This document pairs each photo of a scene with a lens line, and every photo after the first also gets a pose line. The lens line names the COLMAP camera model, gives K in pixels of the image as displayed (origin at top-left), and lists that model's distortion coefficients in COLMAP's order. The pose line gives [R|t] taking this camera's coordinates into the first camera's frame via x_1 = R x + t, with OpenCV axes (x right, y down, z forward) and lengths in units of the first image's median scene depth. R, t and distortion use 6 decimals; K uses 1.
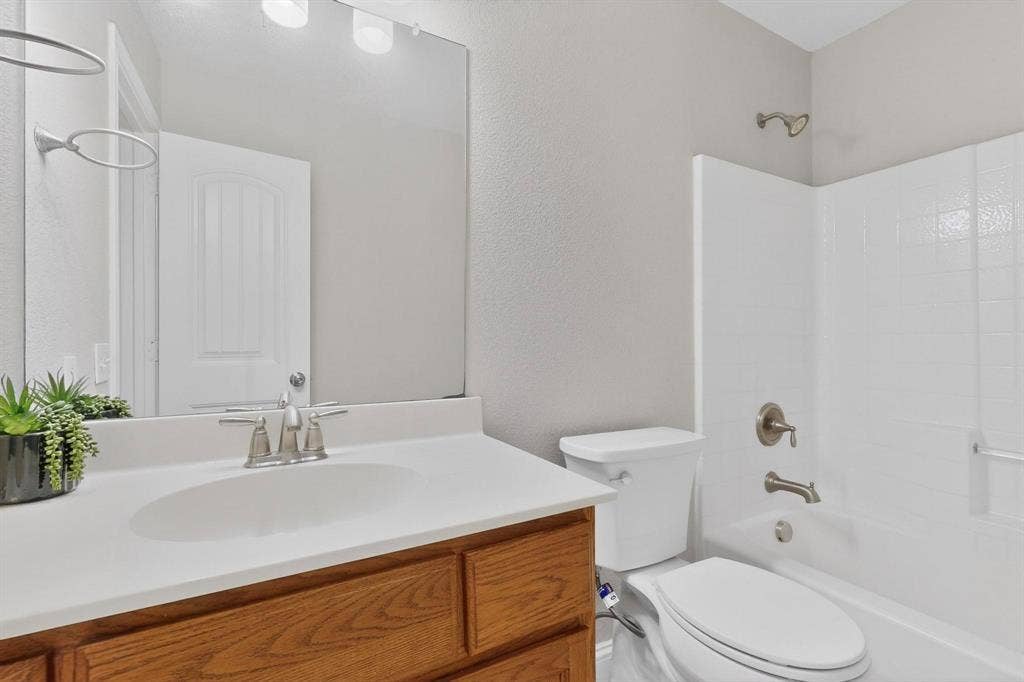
lens RADIAL K [[448.1, 0, 511.5], [0, 448.1, 341.1], [0, 0, 1]] dist [0.001479, 0.000461]
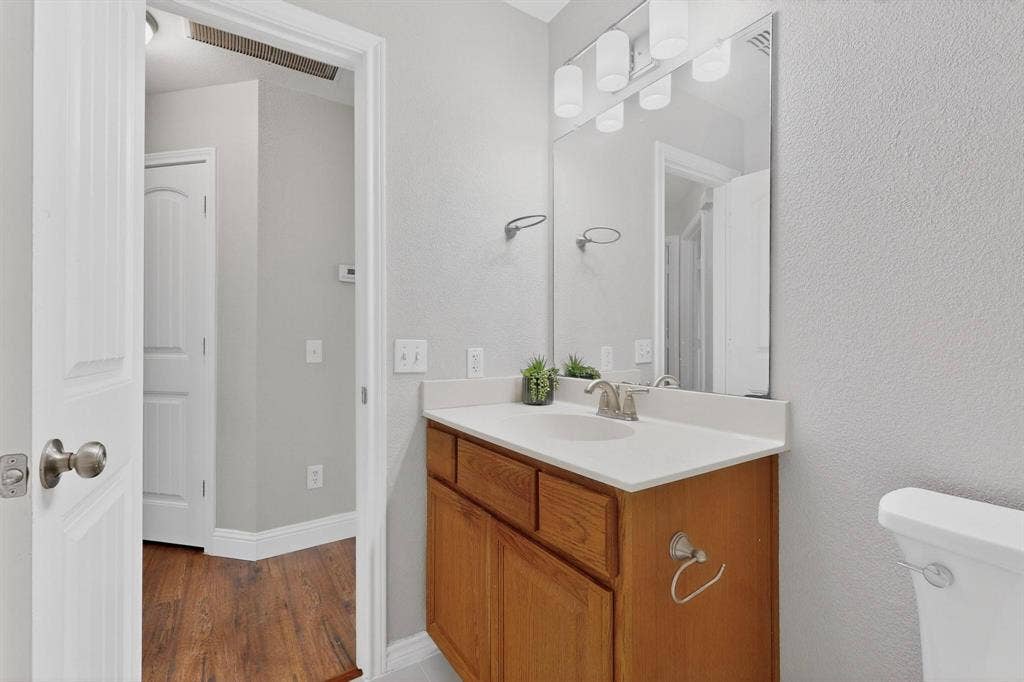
lens RADIAL K [[448.1, 0, 514.4], [0, 448.1, 341.8], [0, 0, 1]] dist [0.001479, 0.000461]
pose [[0.084983, 0.001672, -0.996381, 0.978589], [0.002611, 0.999995, 0.001900, 0.007628], [0.996379, -0.002763, 0.084978, 0.517600]]
